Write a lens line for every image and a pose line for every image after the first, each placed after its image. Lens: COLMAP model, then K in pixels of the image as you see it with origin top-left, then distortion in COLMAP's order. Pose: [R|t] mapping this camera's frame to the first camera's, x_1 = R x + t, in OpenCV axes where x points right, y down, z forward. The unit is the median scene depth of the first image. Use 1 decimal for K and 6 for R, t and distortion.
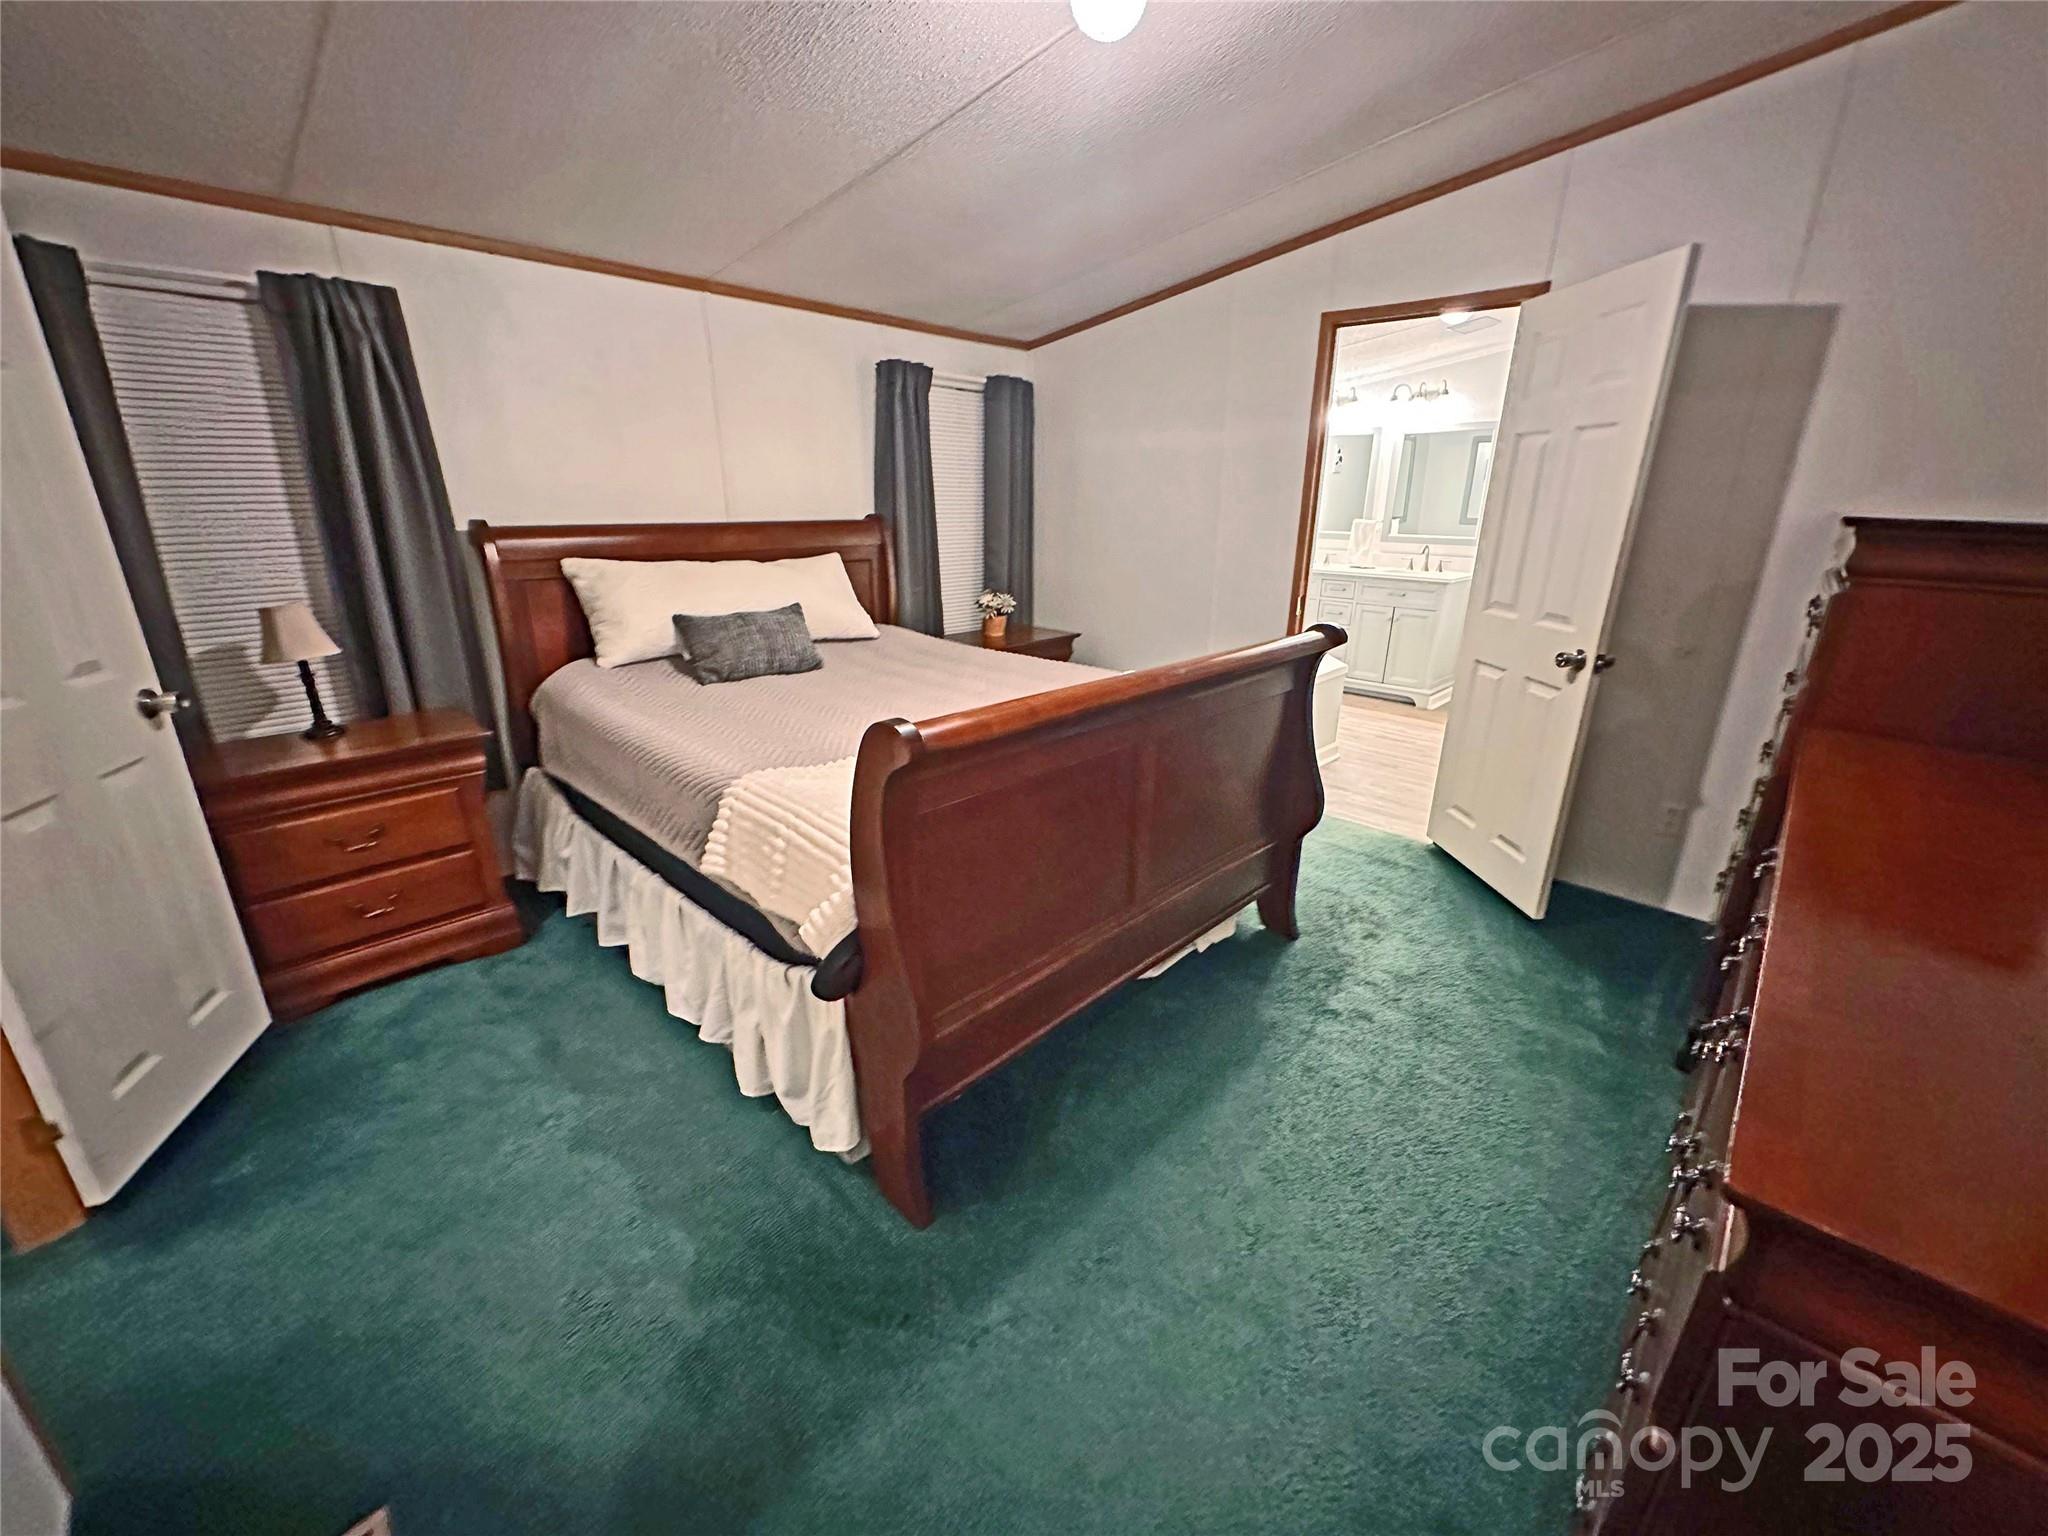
lens RADIAL K [[816.9, 0, 1024.7], [0, 816.9, 765.6], [0, 0, 1]] dist [-0.002115, 0.000461]
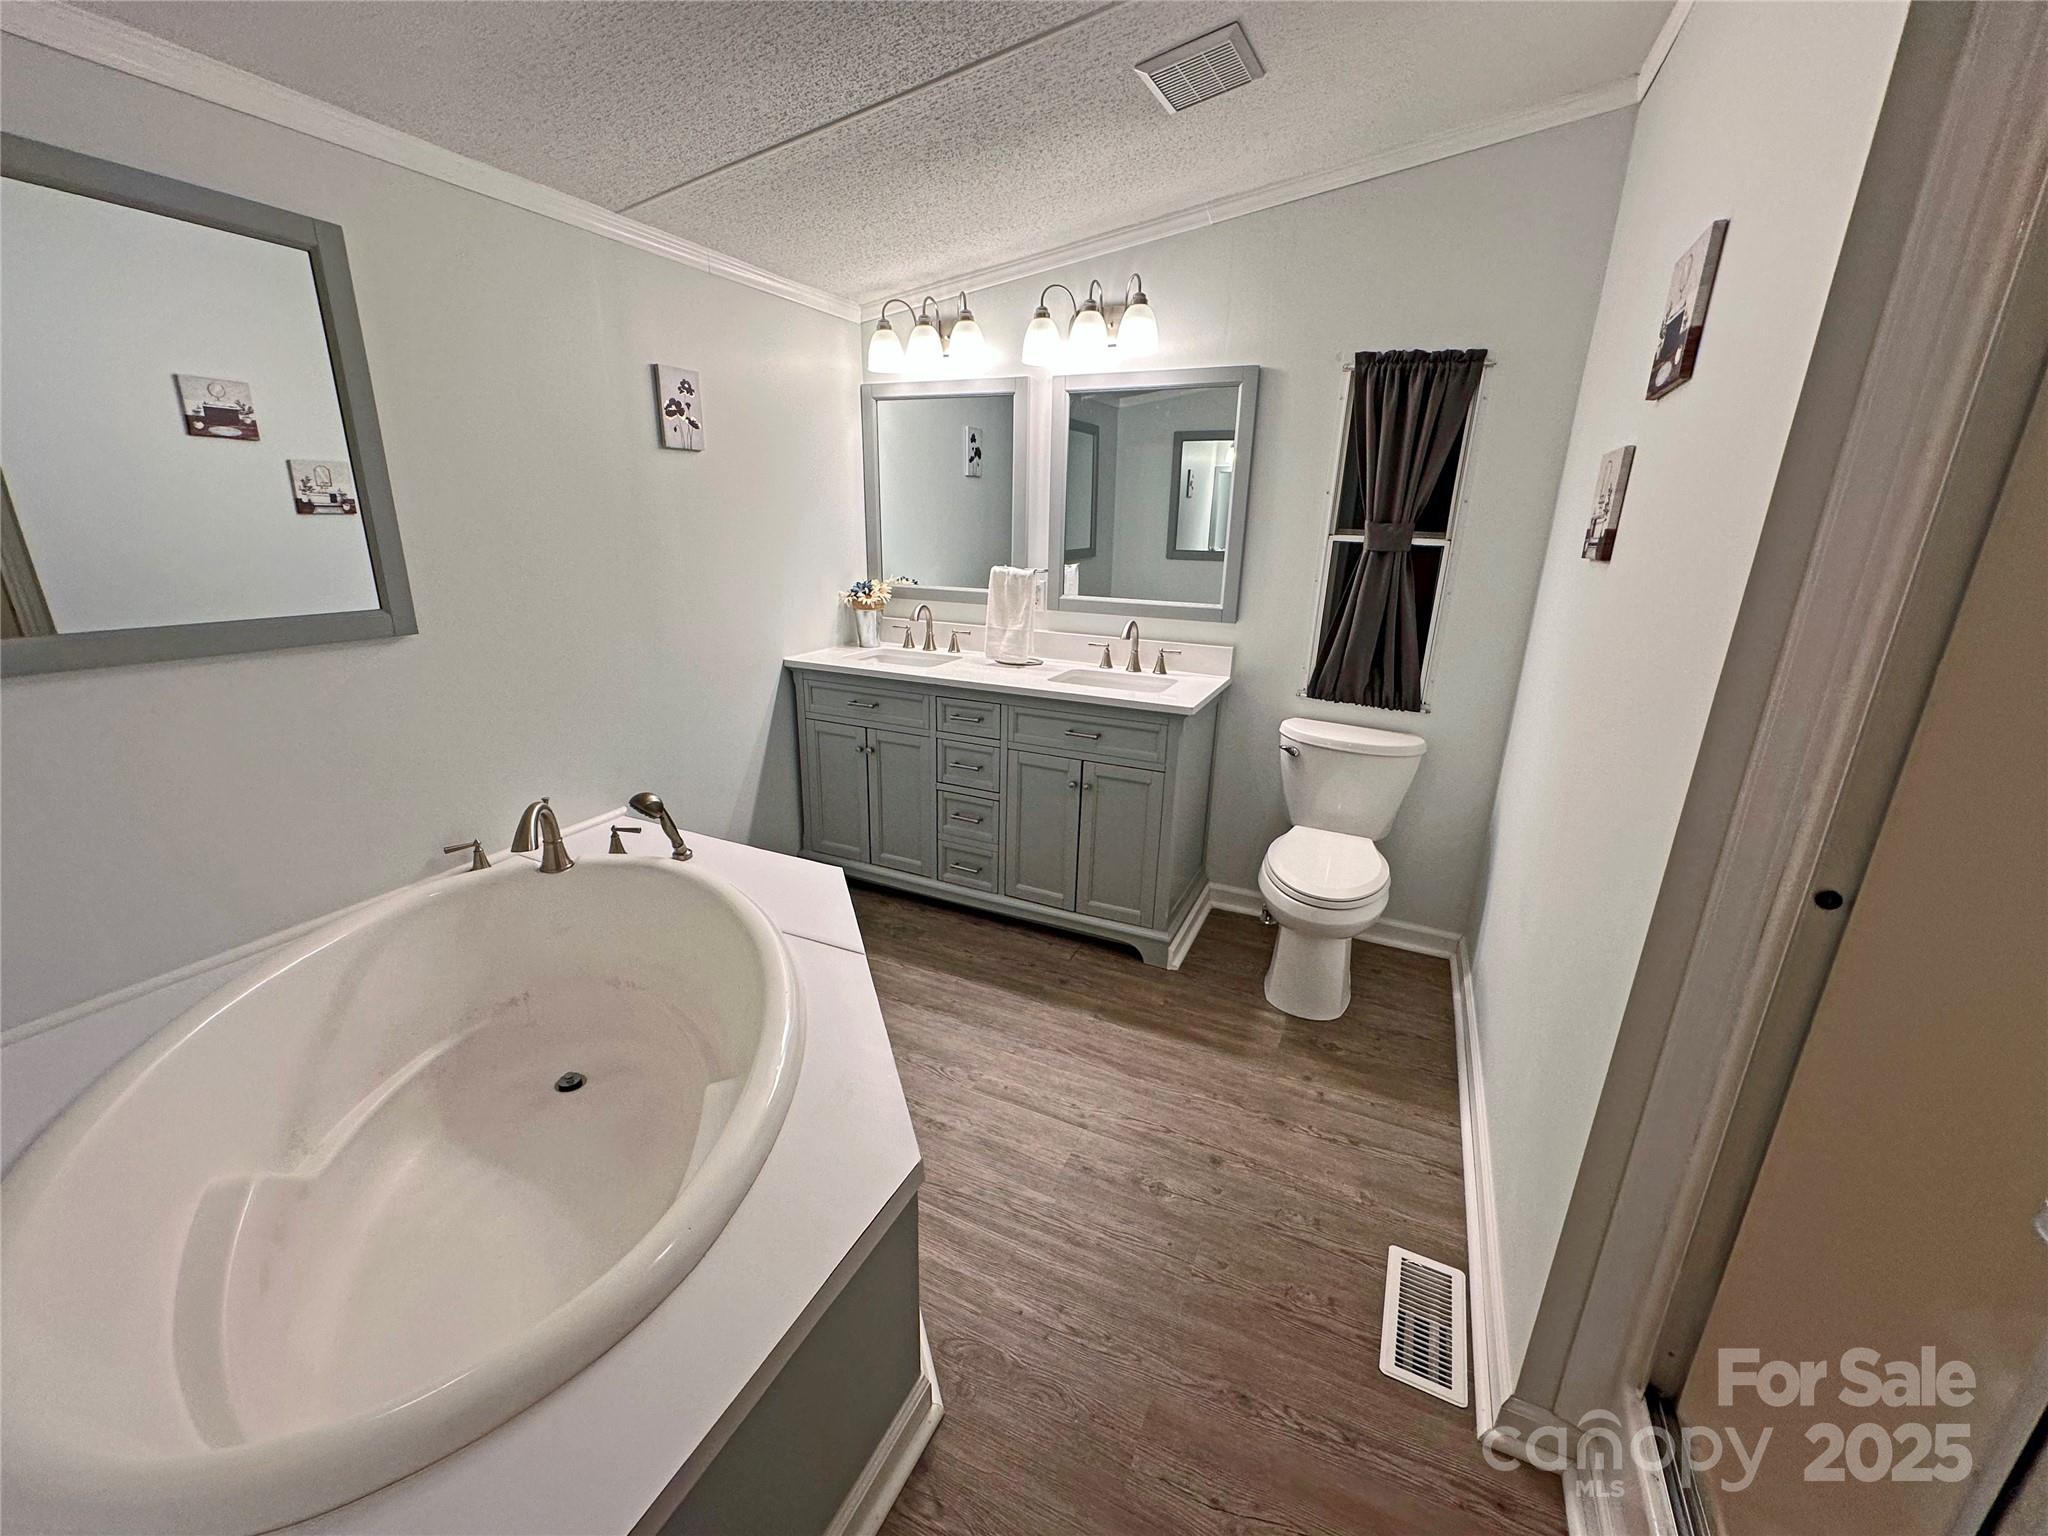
lens RADIAL K [[816.9, 0, 1024.7], [0, 816.9, 765.6], [0, 0, 1]] dist [-0.002115, 0.000461]
pose [[0.943065, -0.086523, 0.321158, 0.259760], [0.093765, 0.995569, -0.007122, -0.181479], [-0.319118, 0.036830, 0.946999, 0.546479]]
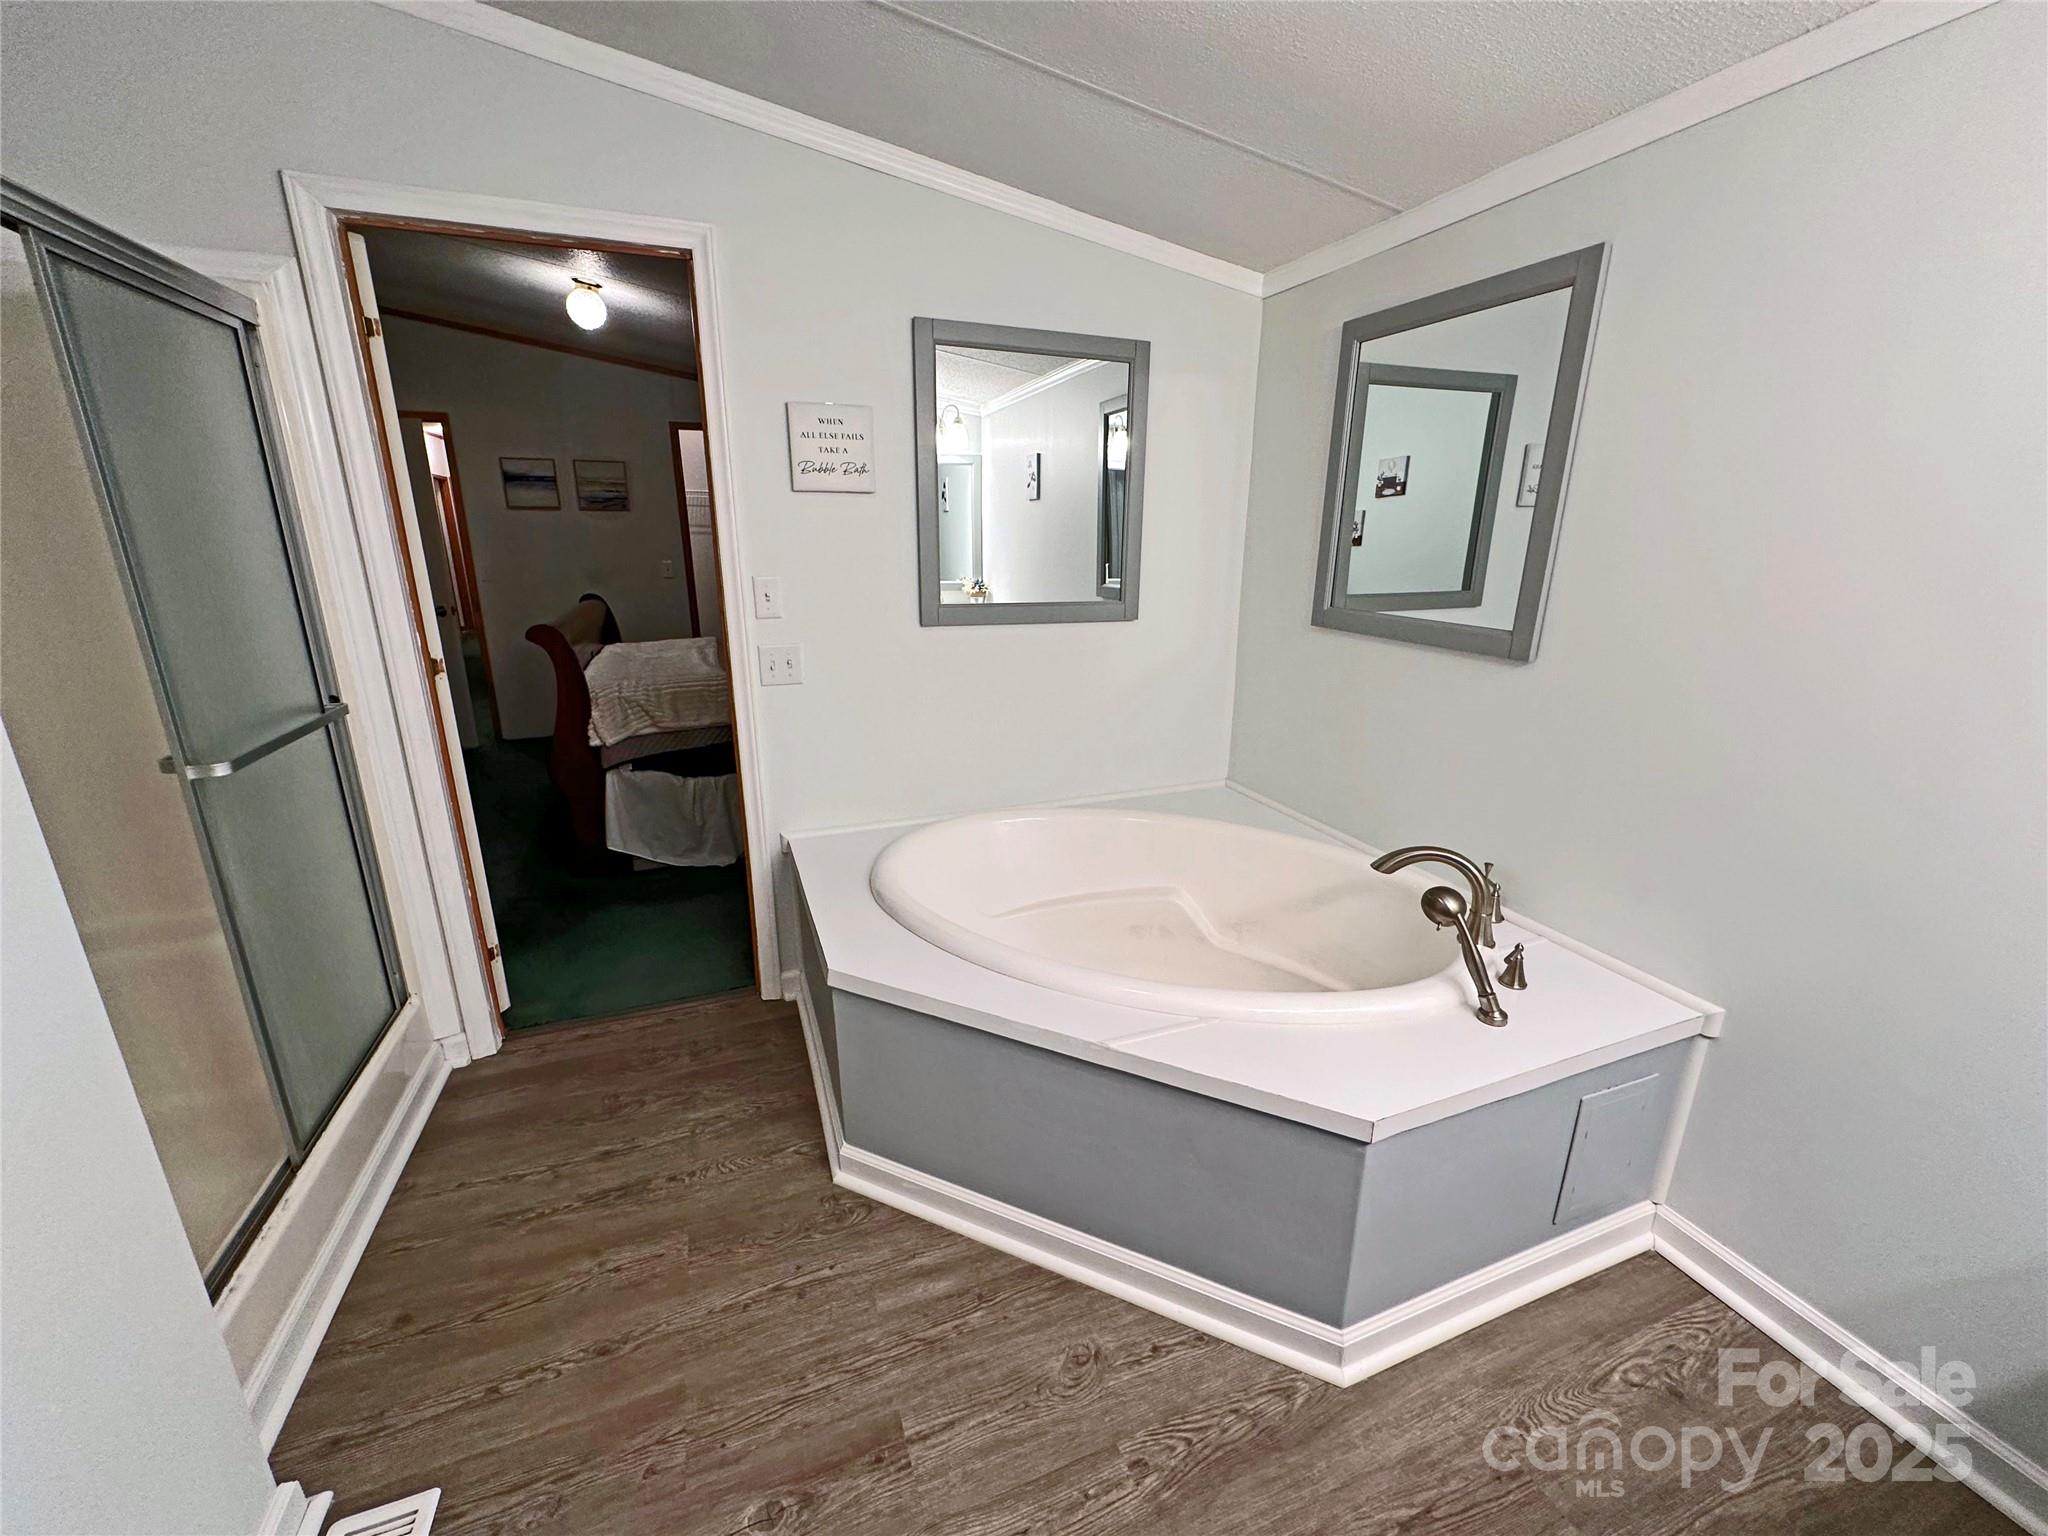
lens RADIAL K [[816.9, 0, 1024.7], [0, 816.9, 765.6], [0, 0, 1]] dist [-0.002115, 0.000461]
pose [[-0.423327, 0.240182, -0.873560, 0.627532], [-0.303320, 0.870999, 0.386467, -0.337106], [0.853692, 0.428571, -0.295866, 1.033809]]
